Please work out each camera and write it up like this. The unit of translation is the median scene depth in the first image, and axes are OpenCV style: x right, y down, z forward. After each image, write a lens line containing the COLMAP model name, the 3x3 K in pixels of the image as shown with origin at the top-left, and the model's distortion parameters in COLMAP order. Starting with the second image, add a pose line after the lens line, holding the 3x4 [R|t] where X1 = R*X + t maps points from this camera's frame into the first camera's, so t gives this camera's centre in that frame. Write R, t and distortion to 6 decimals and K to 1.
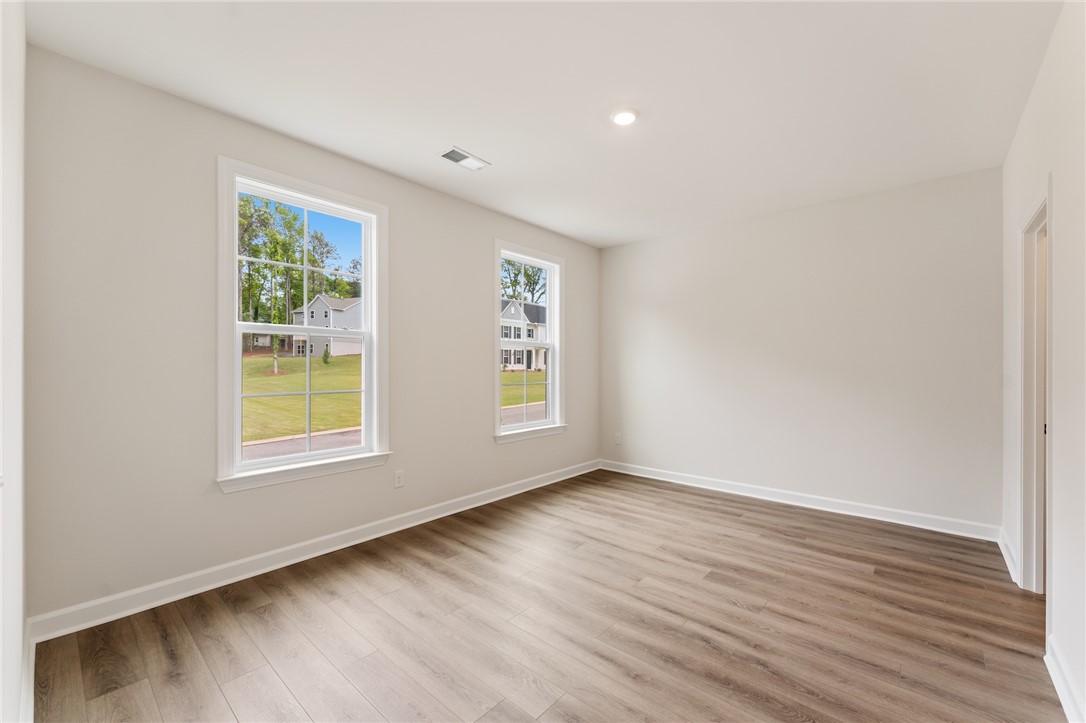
lens RADIAL K [[436.1, 0, 538.6], [0, 436.1, 369.5], [0, 0, 1]] dist [-0.001780, 0.000104]
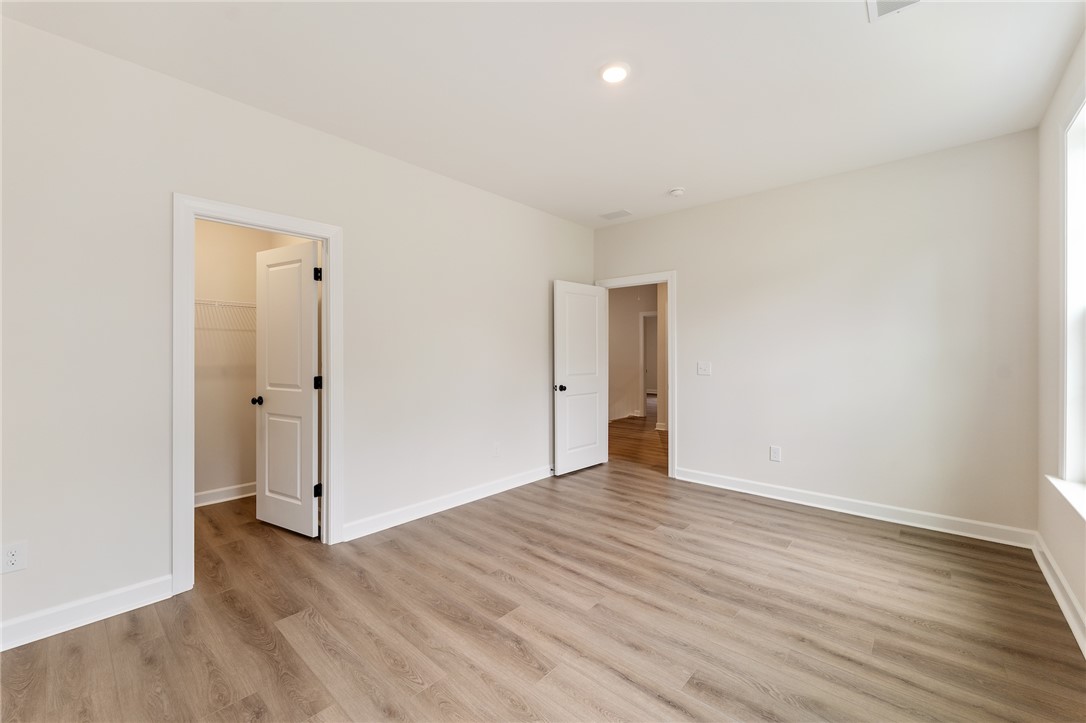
lens RADIAL K [[436.1, 0, 542.5], [0, 436.1, 353.6], [0, 0, 1]] dist [-0.001780, 0.000104]
pose [[-1.000000, -0.000401, -0.000108, 0.304694], [-0.000401, 0.999974, 0.007133, -0.010510], [0.000105, 0.007133, -0.999975, 1.675188]]
